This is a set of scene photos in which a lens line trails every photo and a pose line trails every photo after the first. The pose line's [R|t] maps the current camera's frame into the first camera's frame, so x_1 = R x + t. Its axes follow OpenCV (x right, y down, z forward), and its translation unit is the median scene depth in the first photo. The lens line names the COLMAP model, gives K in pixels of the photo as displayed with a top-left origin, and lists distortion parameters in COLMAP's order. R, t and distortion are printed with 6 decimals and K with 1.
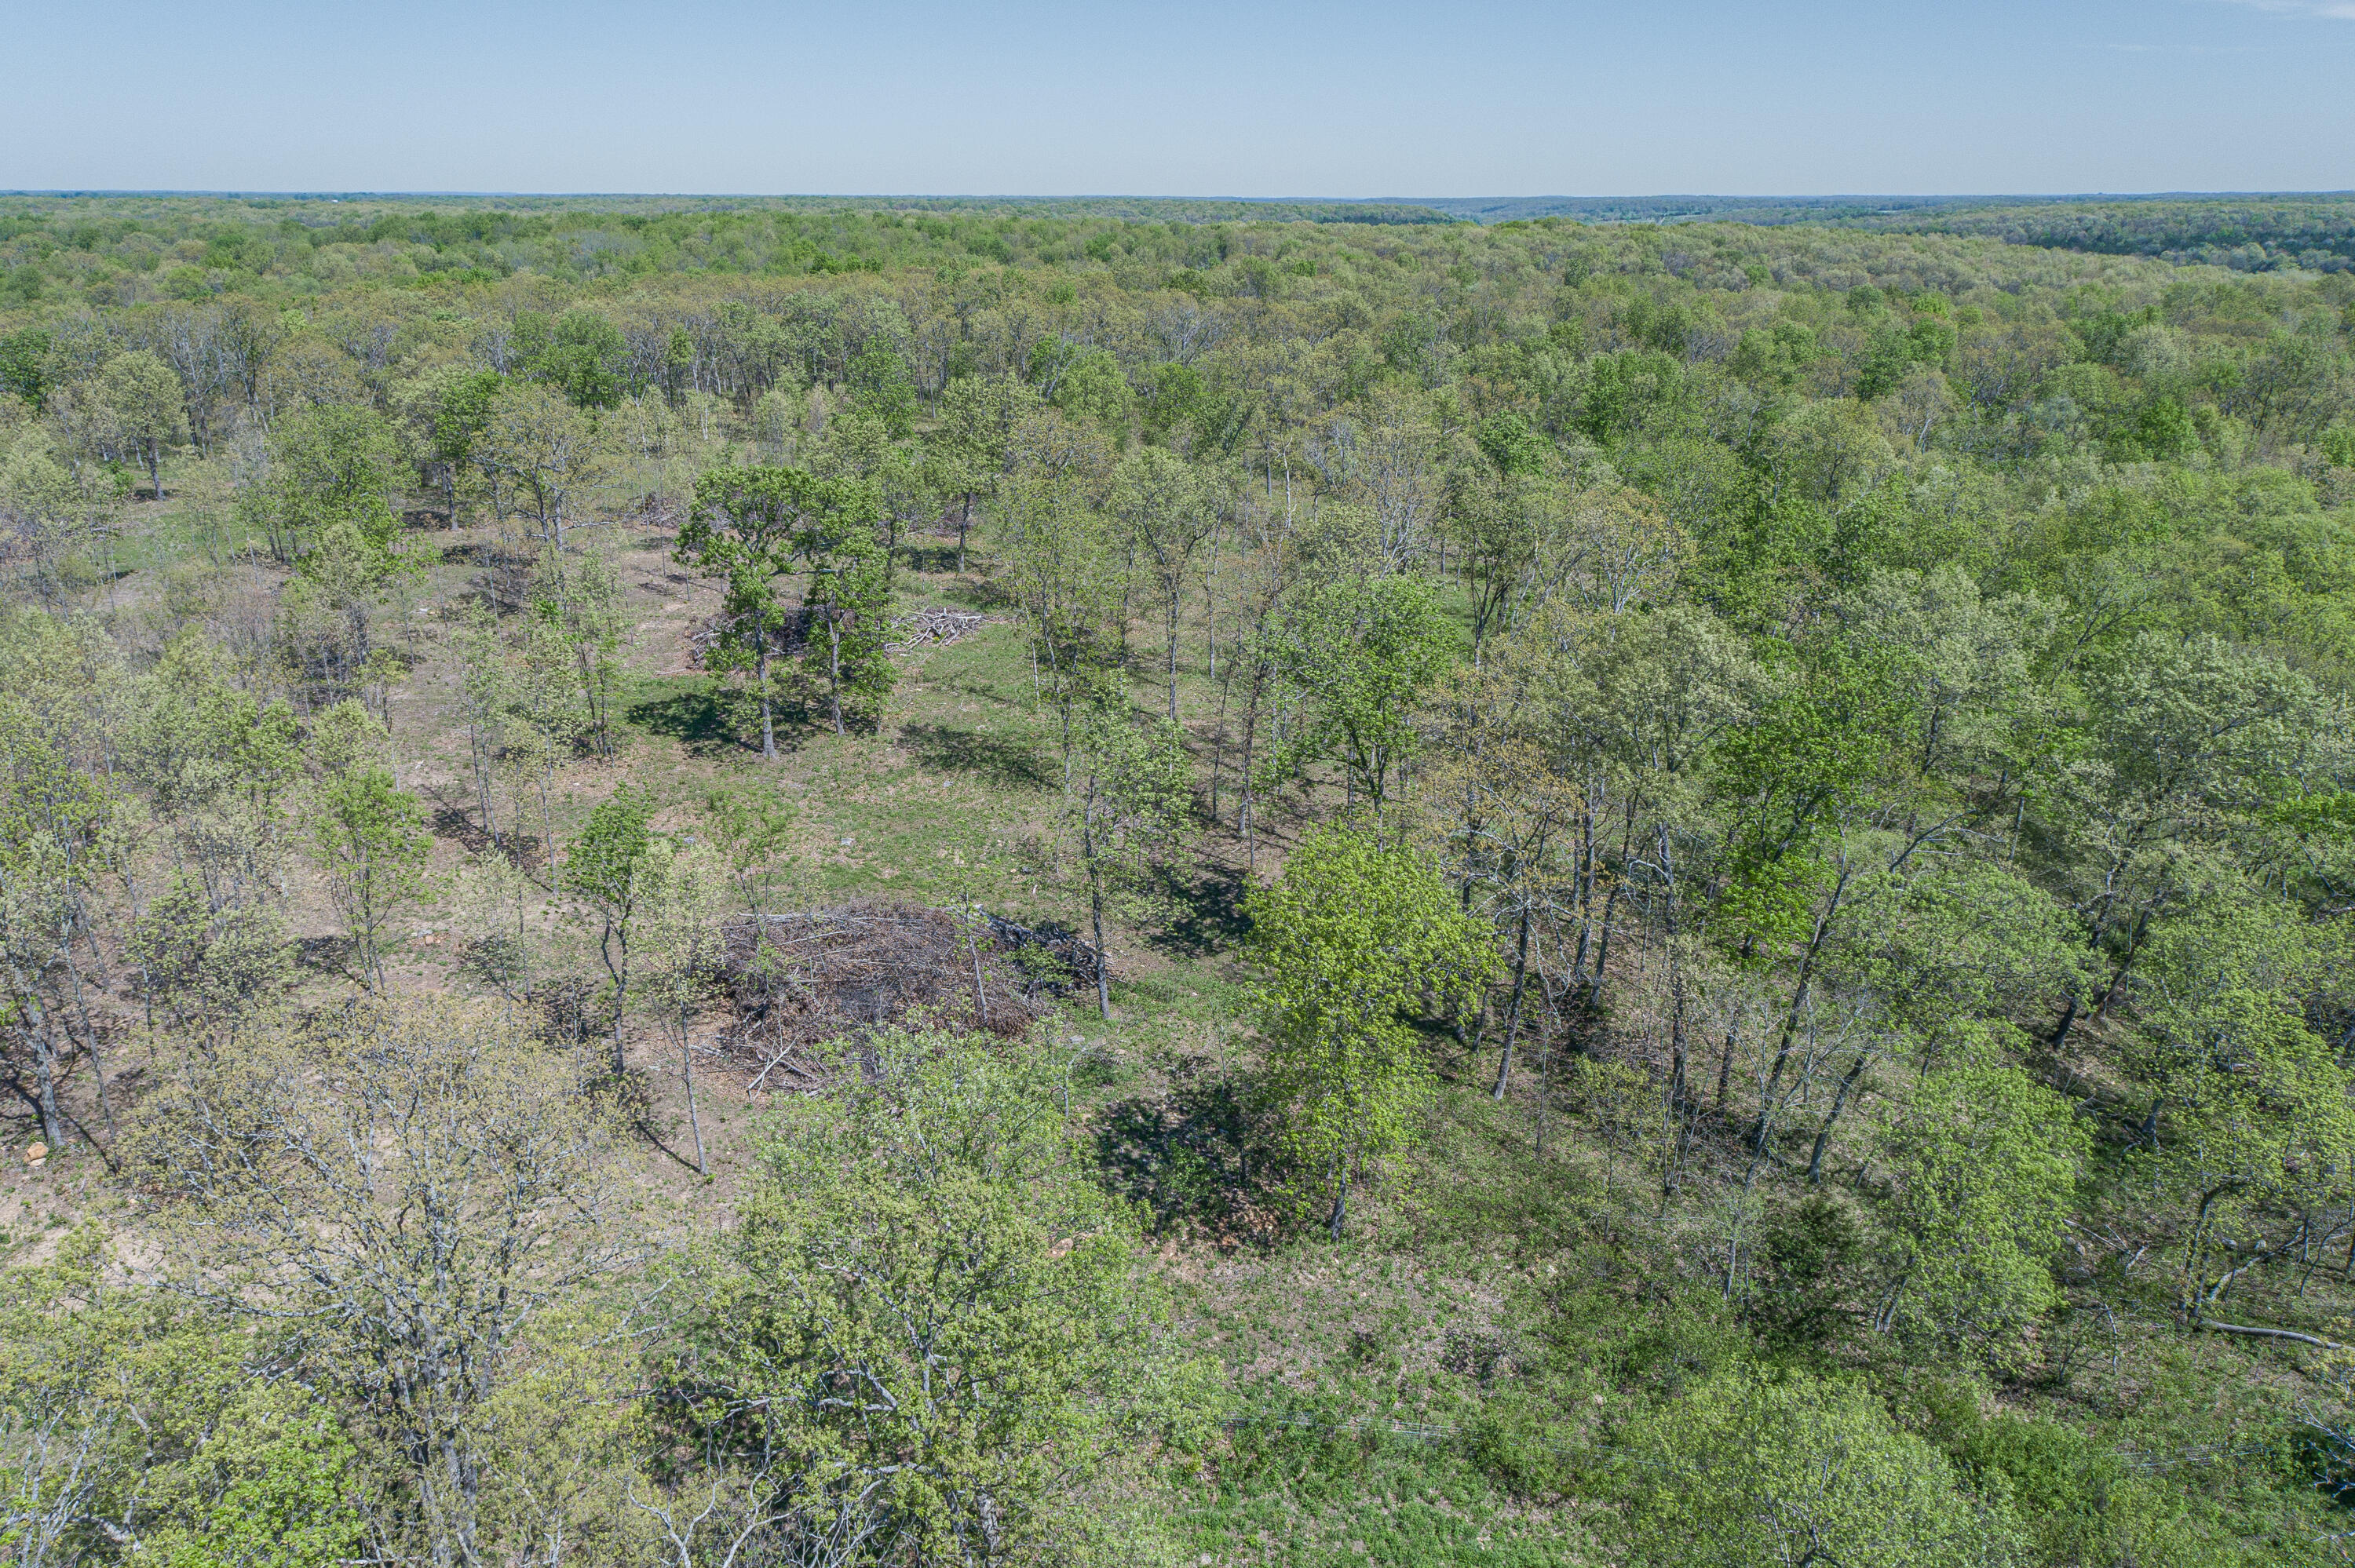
lens RADIAL K [[1582.5, 0, 1181.8], [0, 1582.5, 770.3], [0, 0, 1]] dist [-0.000740, 0.008572]
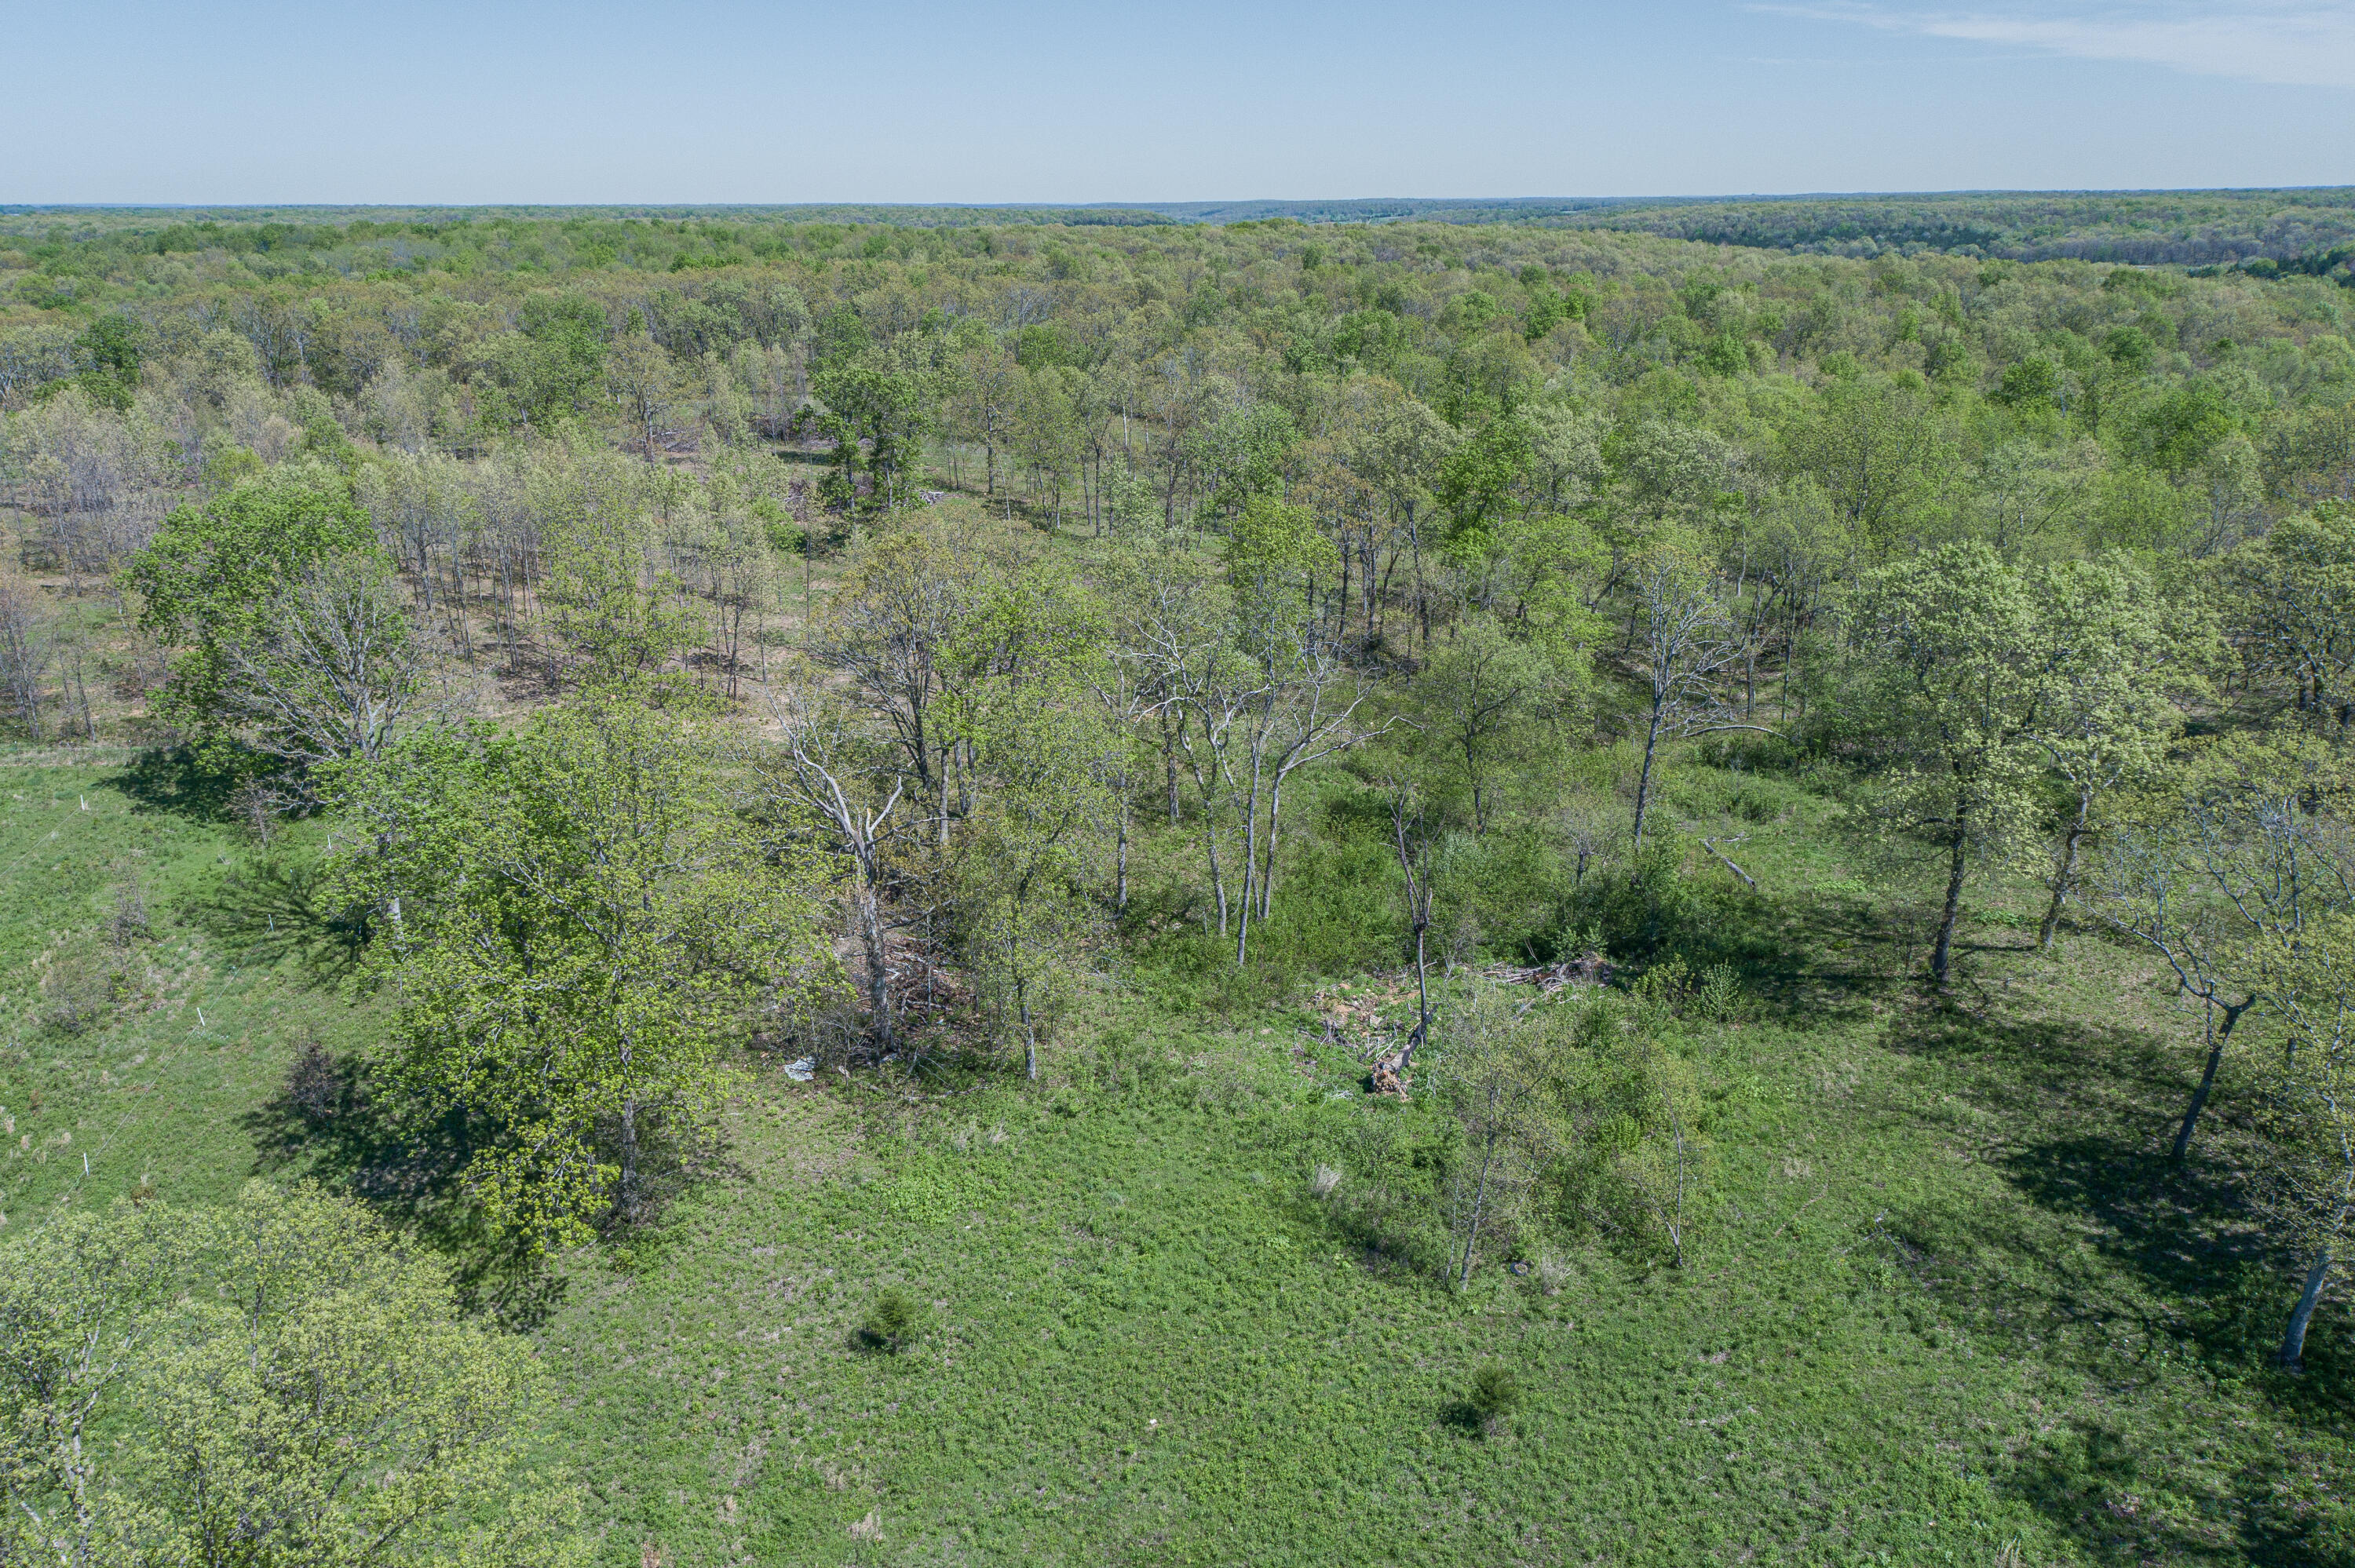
lens RADIAL K [[1577.8, 0, 1167.7], [0, 1577.8, 765.1], [0, 0, 1]] dist [0.000669, 0.005565]
pose [[0.987097, -0.060512, 0.148251, -0.035617], [0.061270, 0.998121, -0.000550, 0.038041], [-0.147939, 0.009626, 0.988950, -0.103878]]
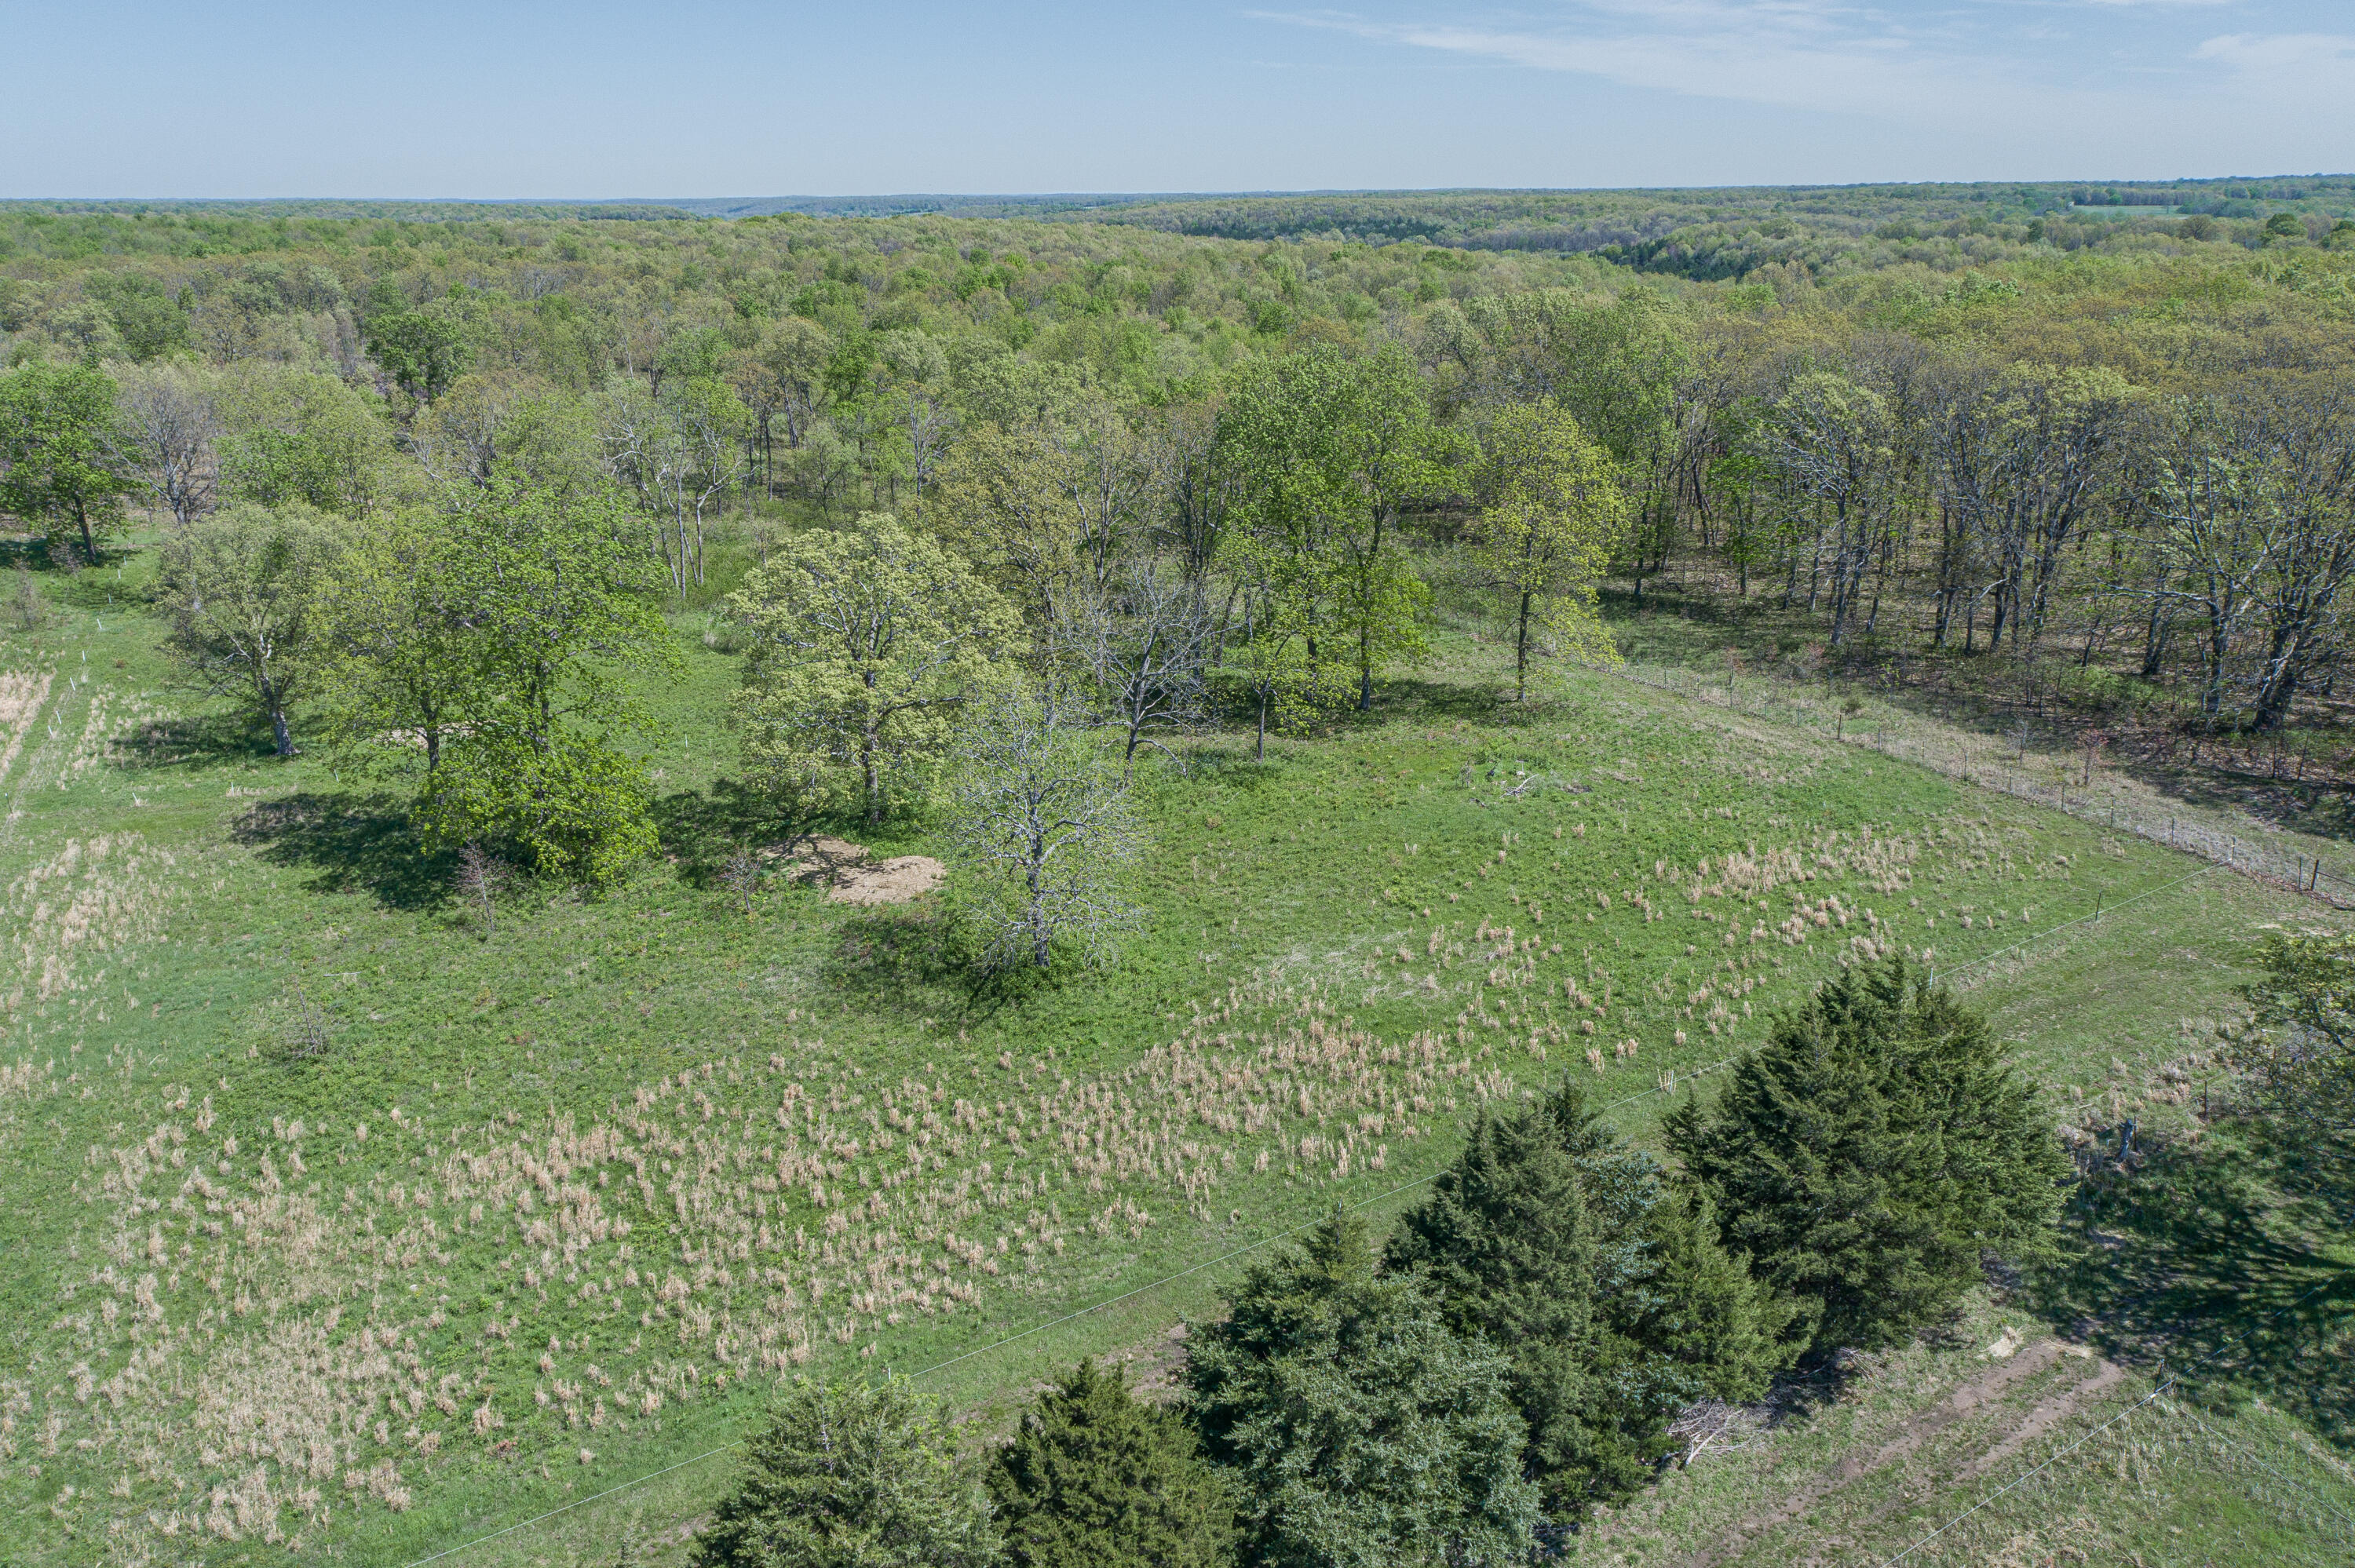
lens RADIAL K [[1577.7, 0, 1177.5], [0, 1577.7, 784.0], [0, 0, 1]] dist [0.004139, 0.004520]
pose [[0.905230, -0.154204, 0.395954, -0.043525], [0.150813, 0.987757, 0.039892, 0.083591], [-0.397258, 0.023604, 0.917403, -0.227699]]
